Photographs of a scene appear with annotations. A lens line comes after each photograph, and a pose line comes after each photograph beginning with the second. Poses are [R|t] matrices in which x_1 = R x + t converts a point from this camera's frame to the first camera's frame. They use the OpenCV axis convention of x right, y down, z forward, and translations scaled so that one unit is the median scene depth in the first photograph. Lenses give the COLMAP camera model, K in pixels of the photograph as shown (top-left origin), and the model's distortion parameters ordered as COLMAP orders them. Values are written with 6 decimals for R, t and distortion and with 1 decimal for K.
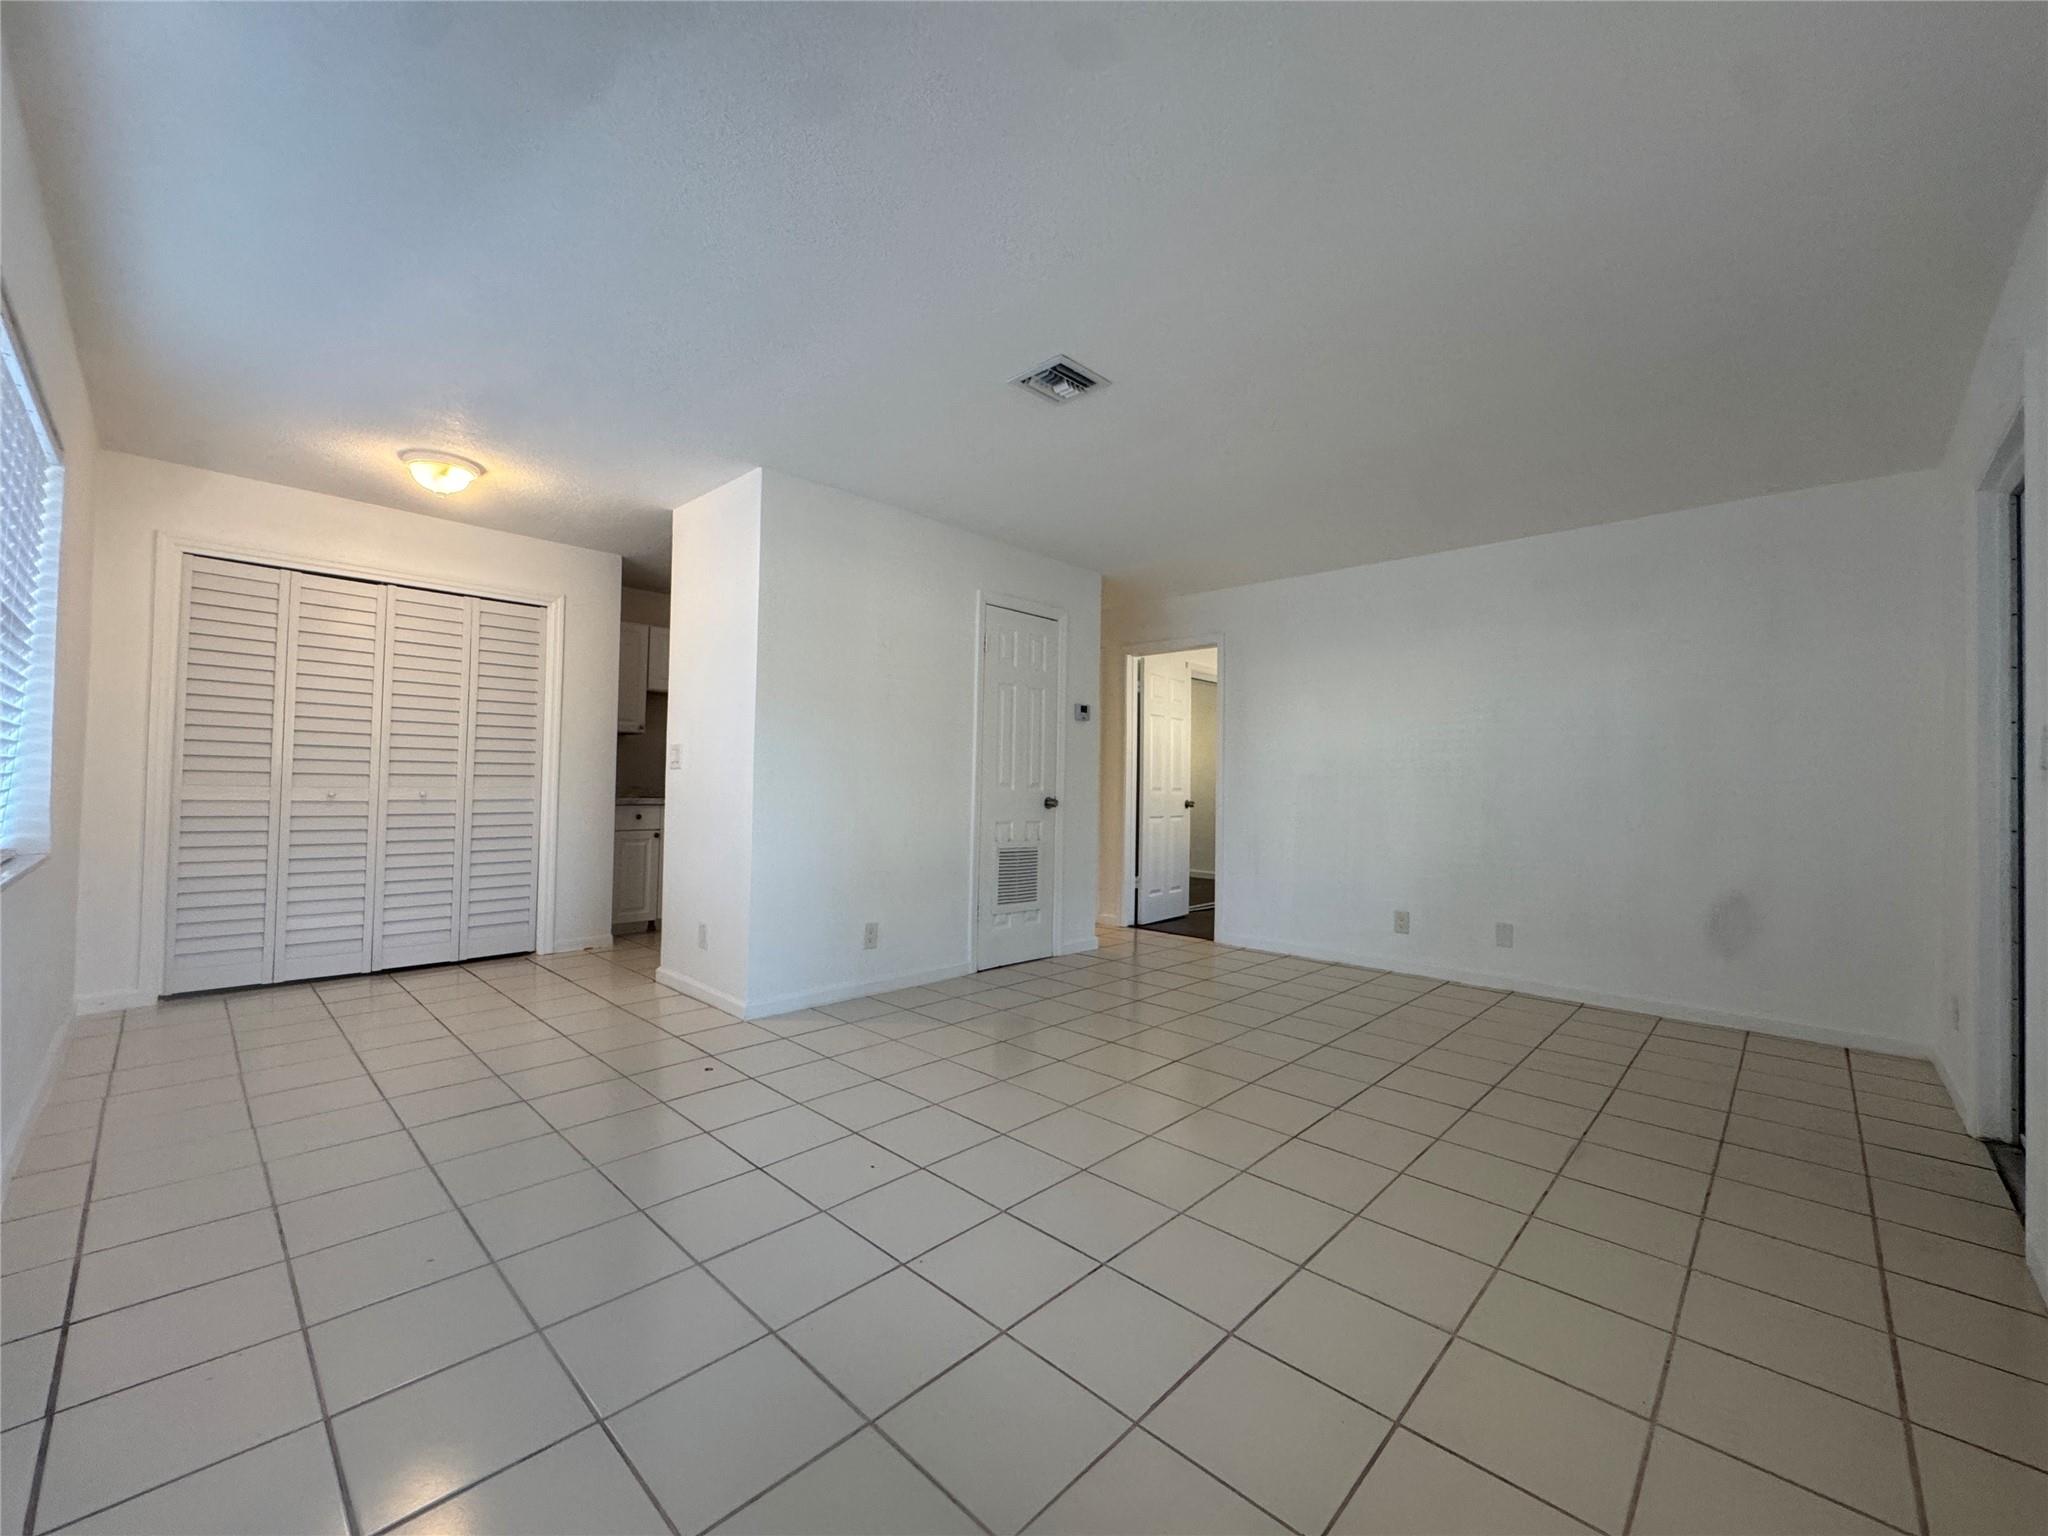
lens RADIAL K [[826.1, 0, 1022.2], [0, 826.1, 761.2], [0, 0, 1]] dist [-0.002028, -0.000192]
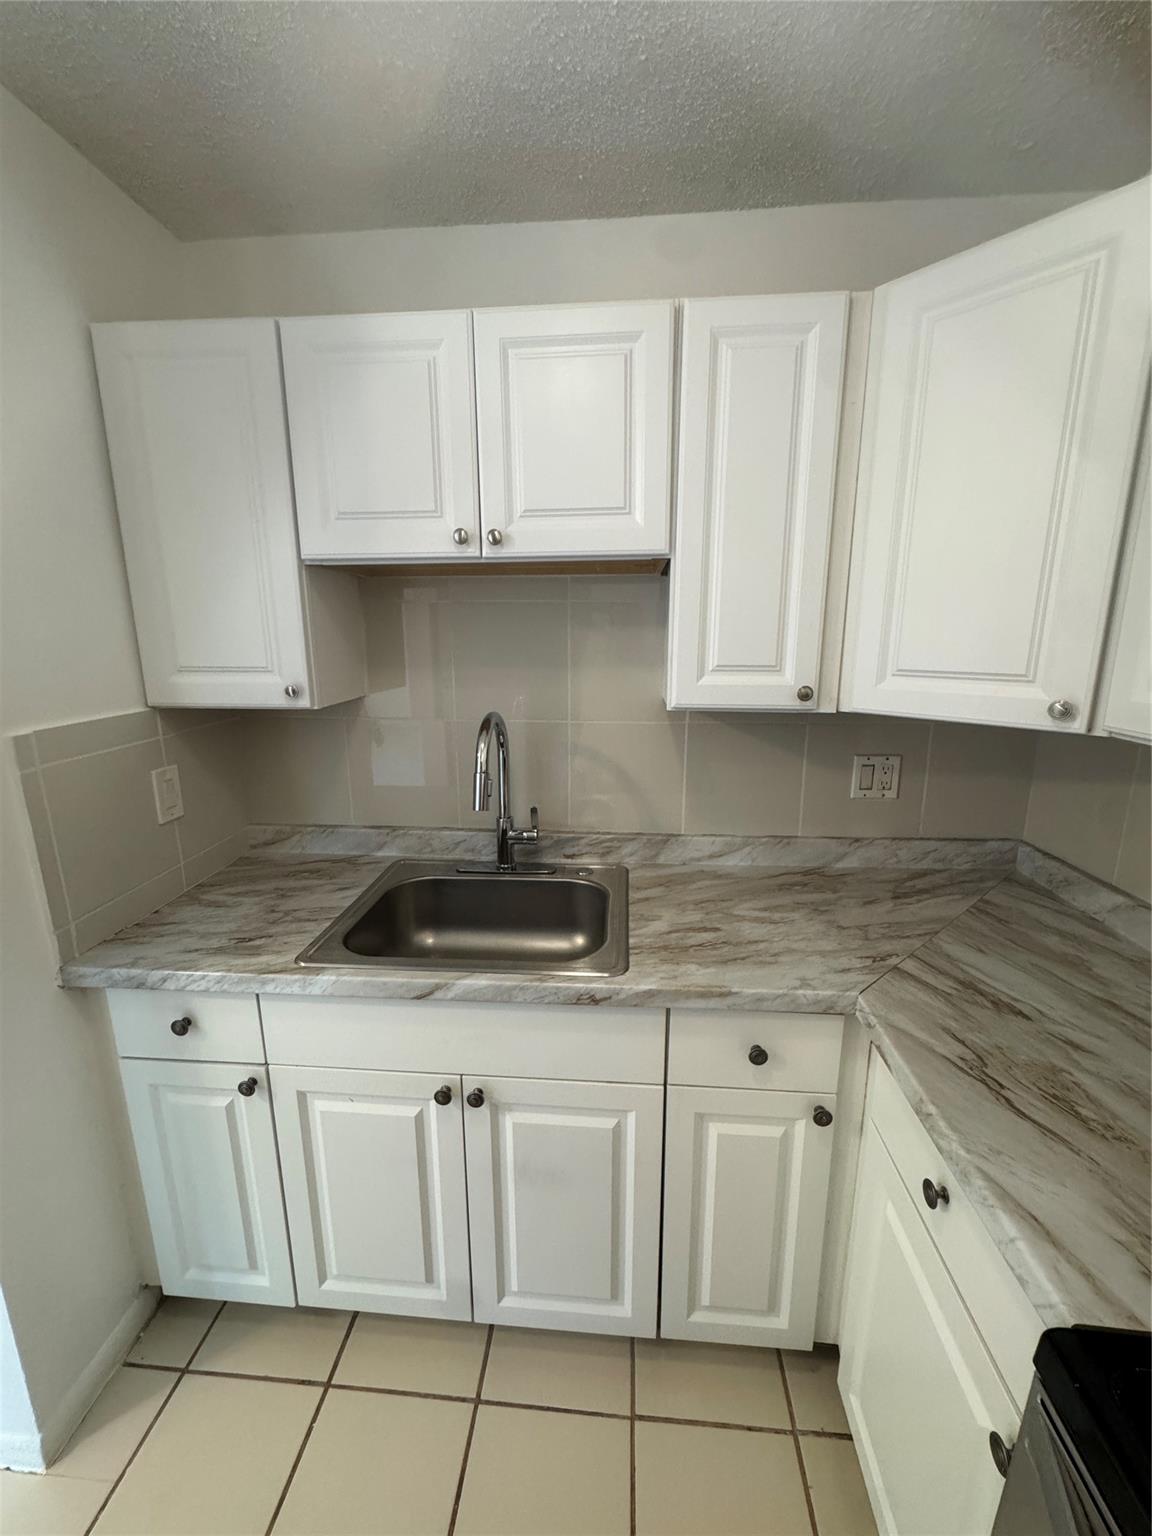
lens RADIAL K [[619.5, 0, 567.9], [0, 619.5, 775.0], [0, 0, 1]] dist [-0.002028, -0.000192]
pose [[0.626616, 0.155602, -0.763636, -0.331056], [0.036164, 0.973004, 0.227939, -0.093502], [0.778488, -0.170446, 0.604073, 1.455615]]
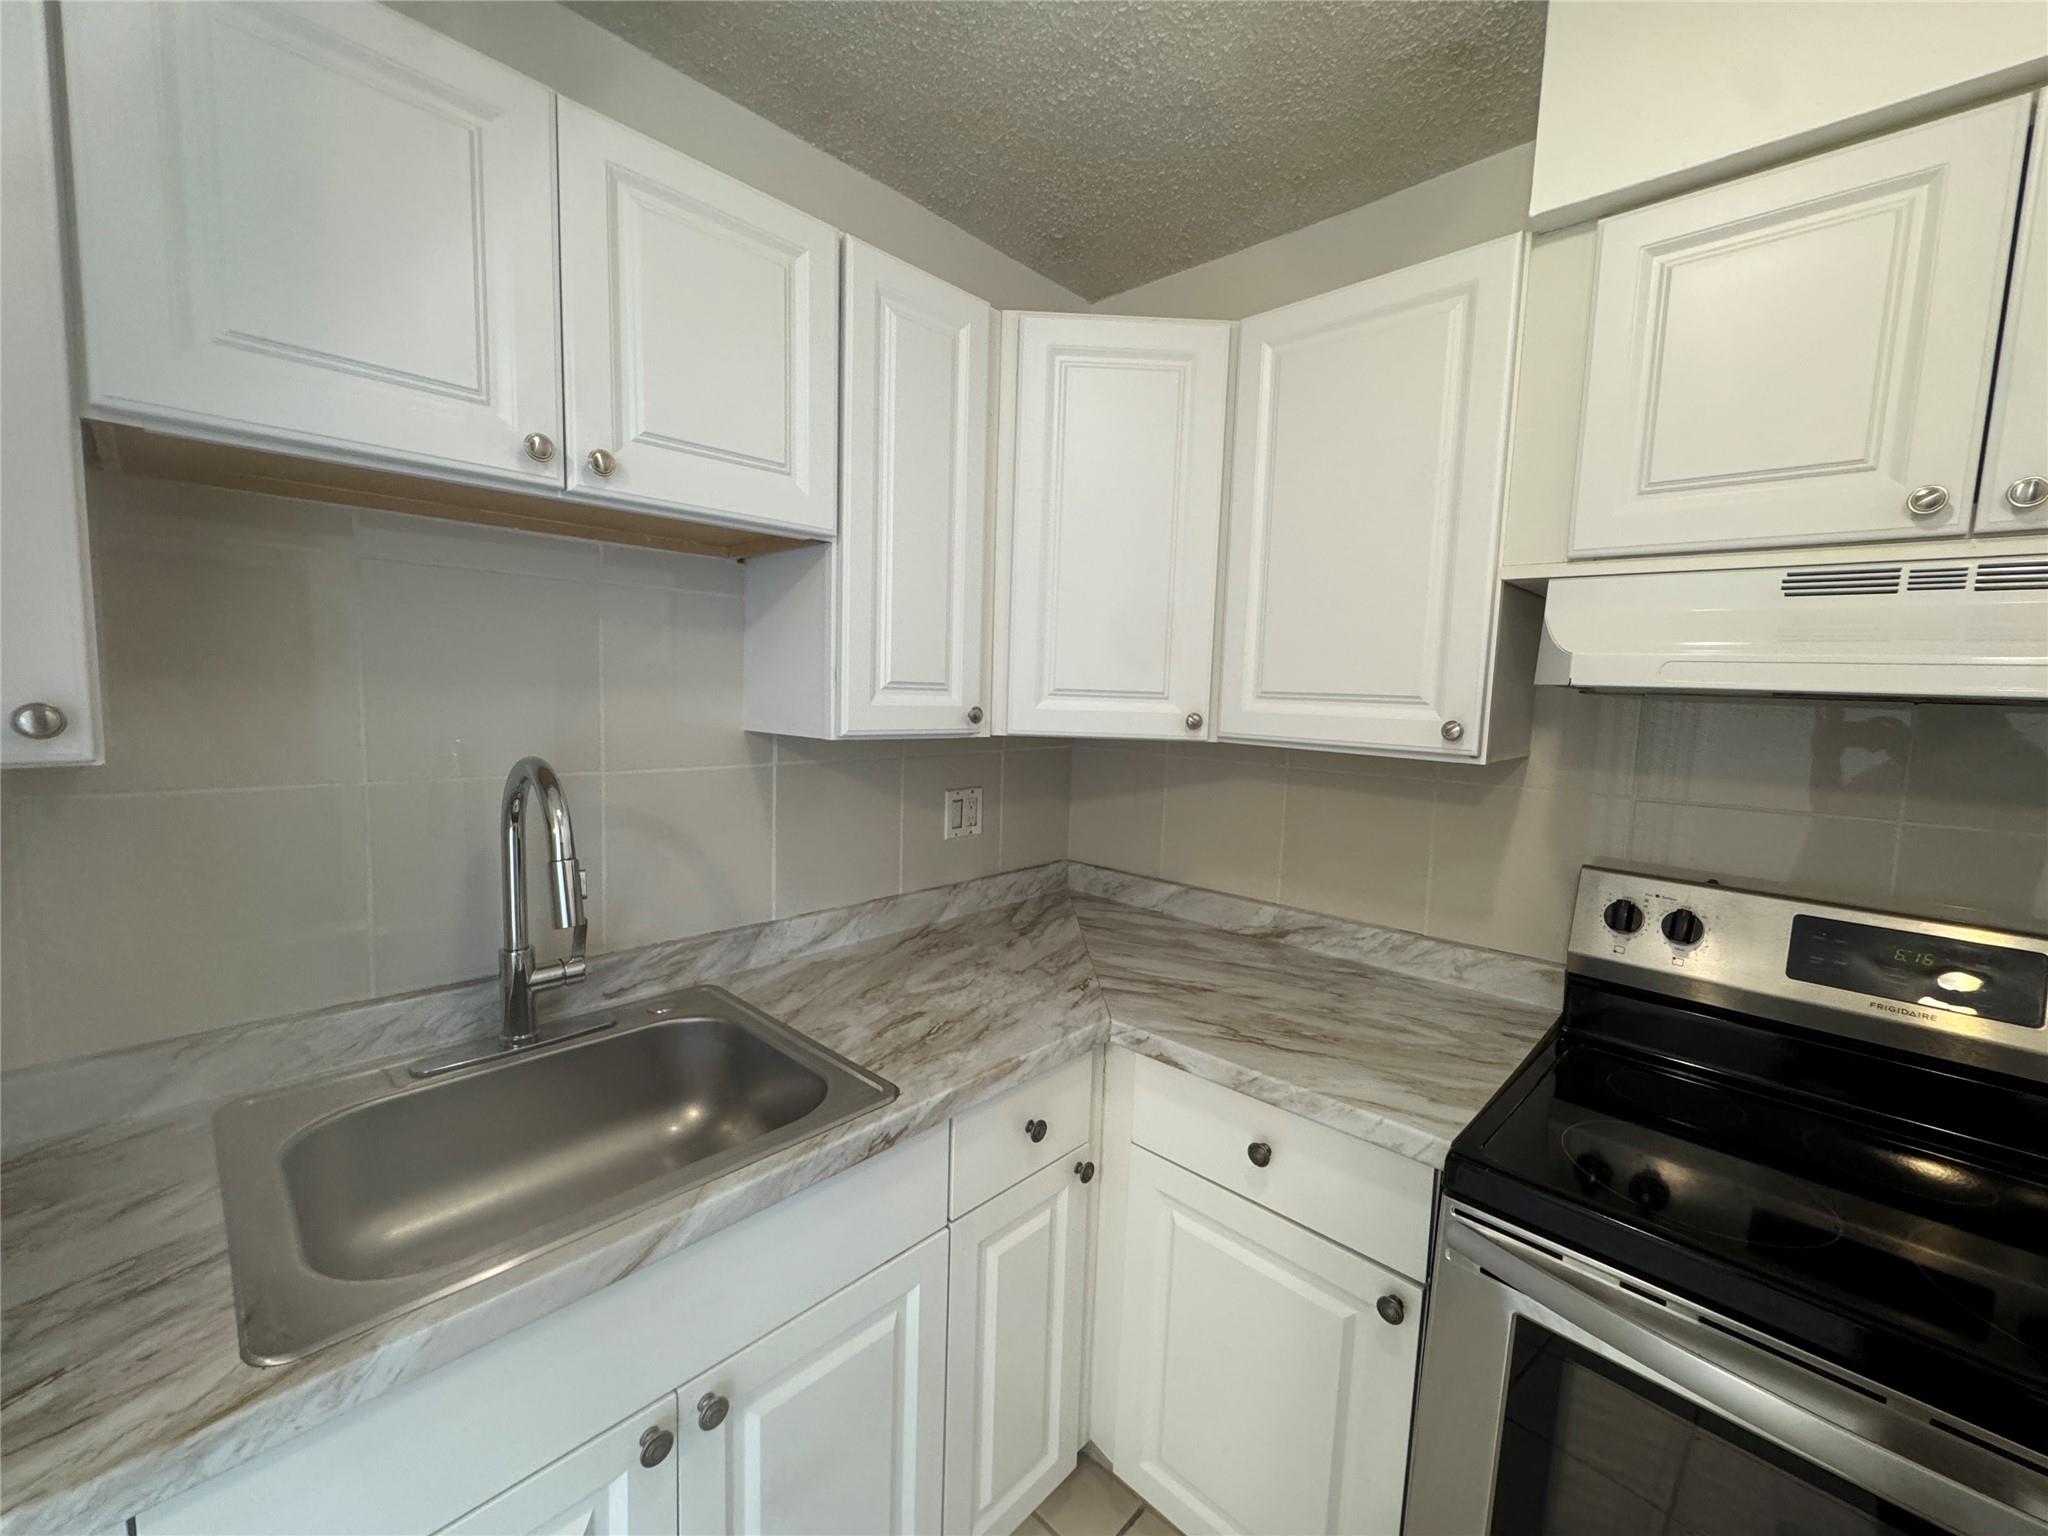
lens RADIAL K [[826.1, 0, 1034.0], [0, 826.1, 775.4], [0, 0, 1]] dist [-0.002028, -0.000192]
pose [[0.999854, 0.014805, 0.008504, -0.496351], [-0.015822, 0.990622, 0.135713, -0.080682], [-0.006416, -0.135828, 0.990712, 1.361826]]
